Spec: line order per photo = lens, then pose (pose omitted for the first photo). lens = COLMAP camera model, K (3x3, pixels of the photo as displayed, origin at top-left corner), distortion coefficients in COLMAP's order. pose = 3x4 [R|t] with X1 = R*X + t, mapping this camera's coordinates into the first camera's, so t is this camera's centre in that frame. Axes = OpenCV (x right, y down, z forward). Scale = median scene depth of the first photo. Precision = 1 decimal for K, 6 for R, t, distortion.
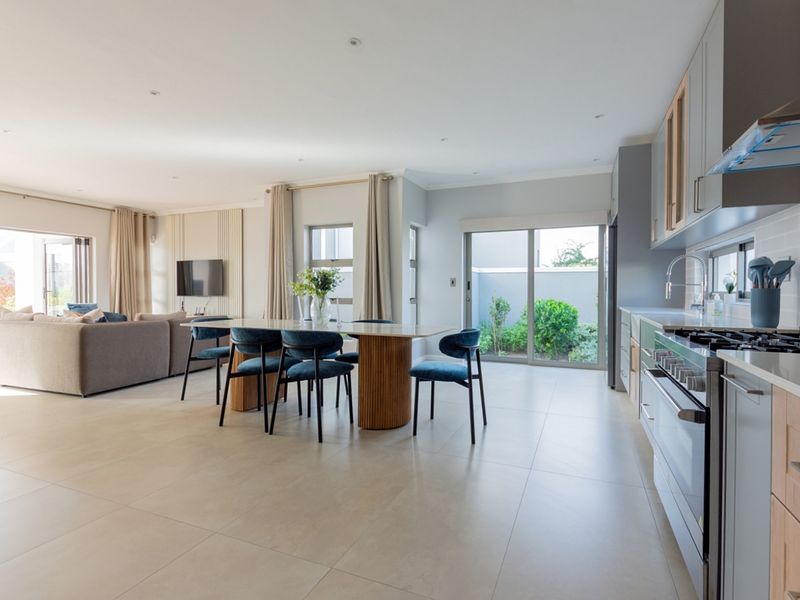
lens RADIAL K [[410.4, 0, 397.6], [0, 410.4, 290.5], [0, 0, 1]] dist [-0.005319, -0.000804]
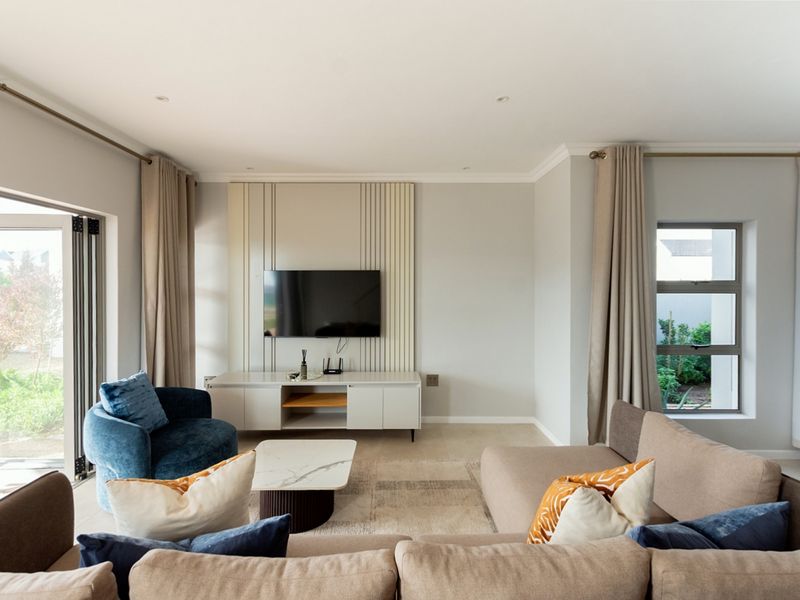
lens RADIAL K [[407.9, 0, 397.9], [0, 407.9, 296.3], [0, 0, 1]] dist [0.002923, 0.001048]
pose [[0.921349, -0.013876, 0.388489, -0.667640], [0.004189, 0.999659, 0.025770, -0.060196], [-0.388714, -0.022116, 0.921093, 0.515393]]
